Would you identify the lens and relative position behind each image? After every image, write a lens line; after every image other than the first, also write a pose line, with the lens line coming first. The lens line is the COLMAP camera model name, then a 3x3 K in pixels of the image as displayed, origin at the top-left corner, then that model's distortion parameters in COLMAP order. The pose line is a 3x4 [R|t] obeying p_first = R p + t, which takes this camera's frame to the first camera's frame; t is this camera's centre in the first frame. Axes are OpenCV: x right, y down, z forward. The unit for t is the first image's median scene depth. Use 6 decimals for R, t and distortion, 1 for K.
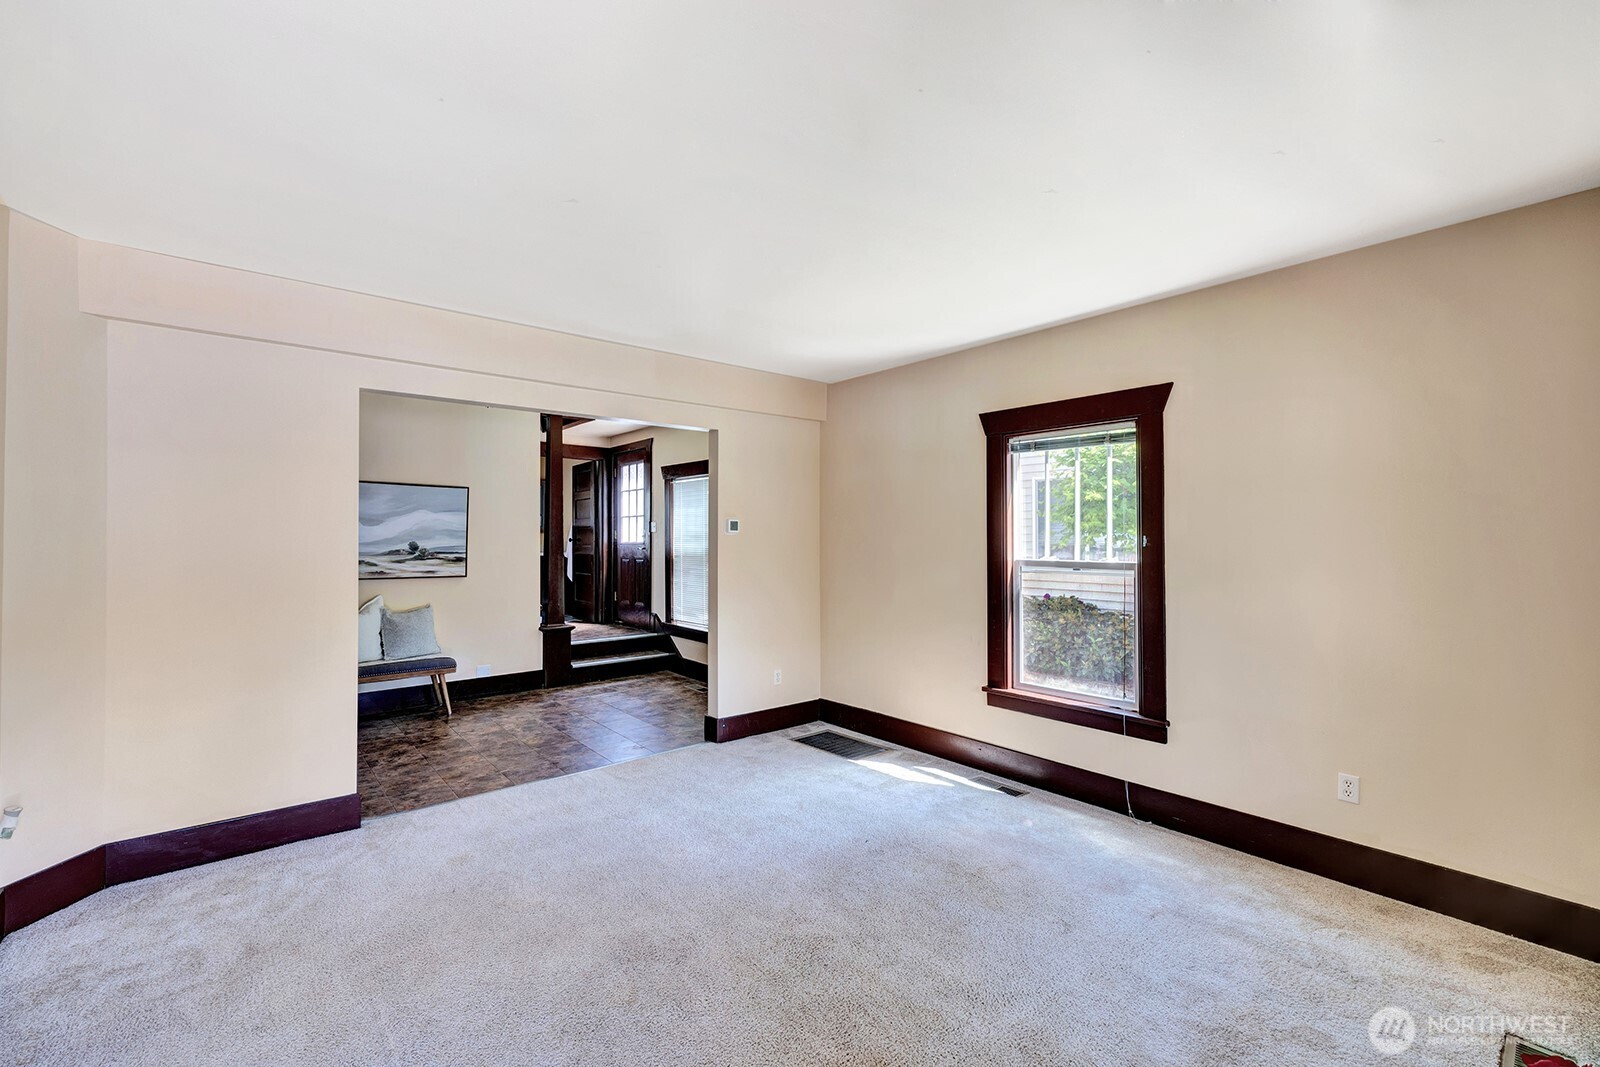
lens RADIAL K [[686.6, 0, 800.5], [0, 686.6, 536.2], [0, 0, 1]] dist [0.011722, 0.000278]
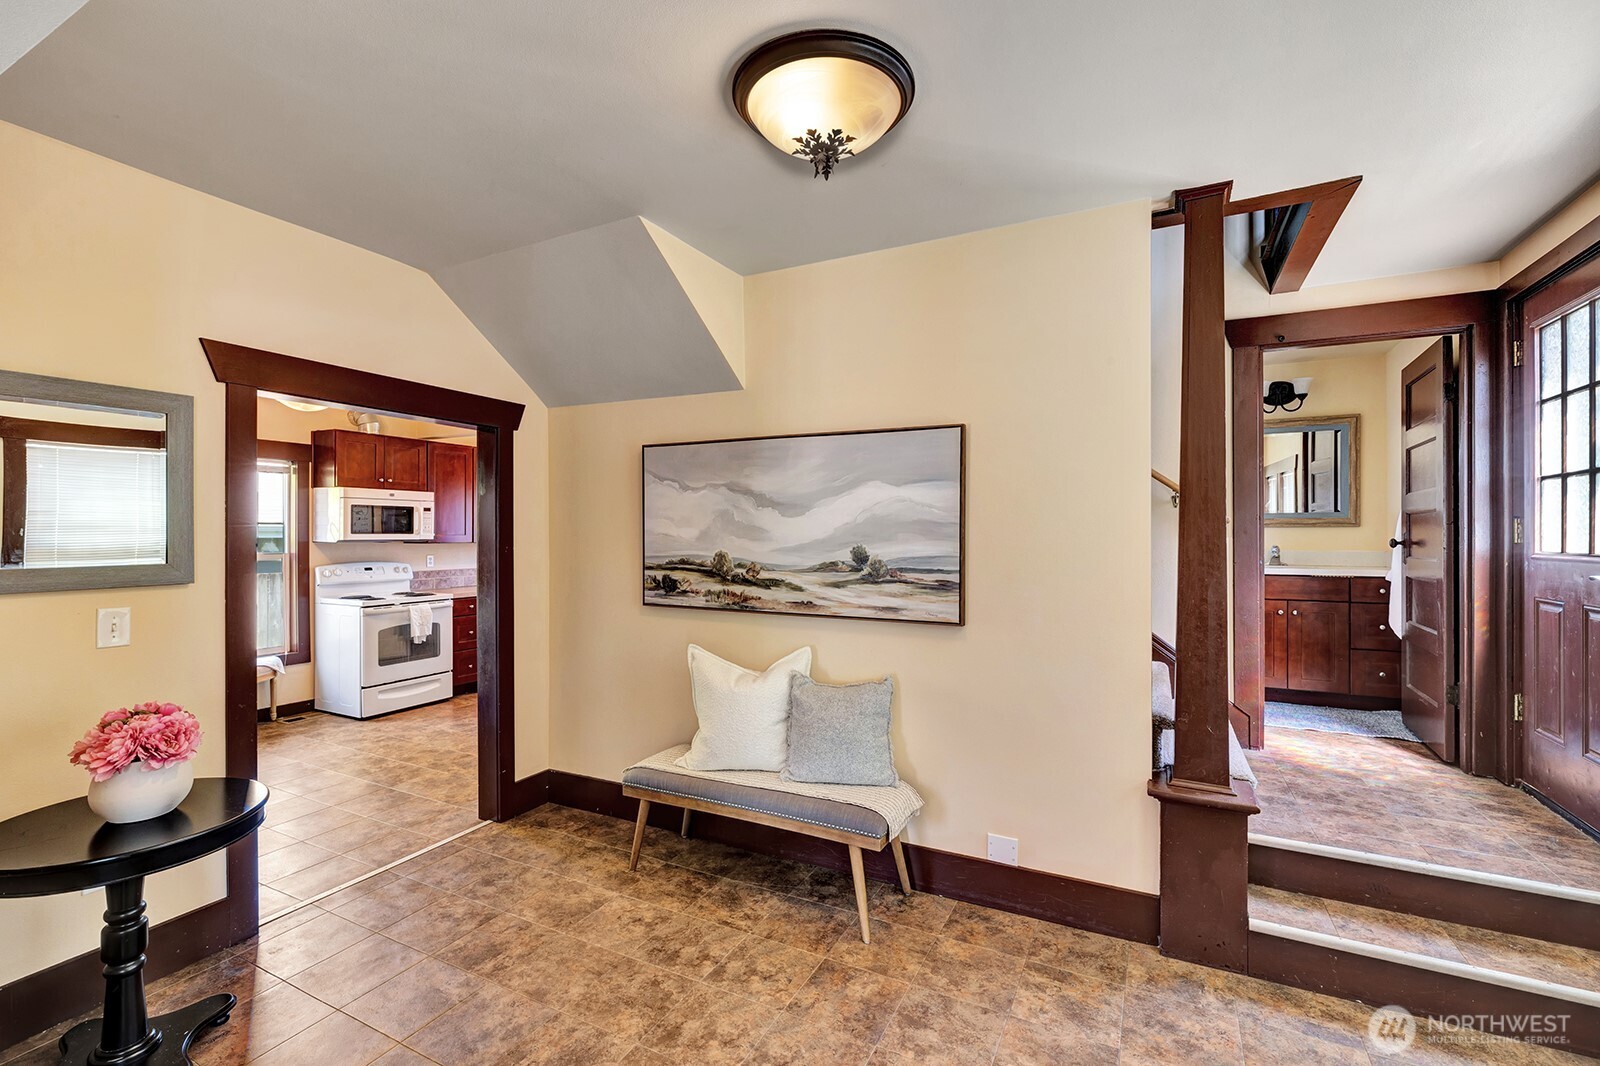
lens RADIAL K [[686.6, 0, 806.8], [0, 686.6, 538.0], [0, 0, 1]] dist [0.011722, 0.000278]
pose [[0.379118, 0.000384, -0.925348, -0.113615], [0.002662, 0.999995, 0.001505, 0.001103], [0.925344, -0.003034, 0.379115, 0.763568]]
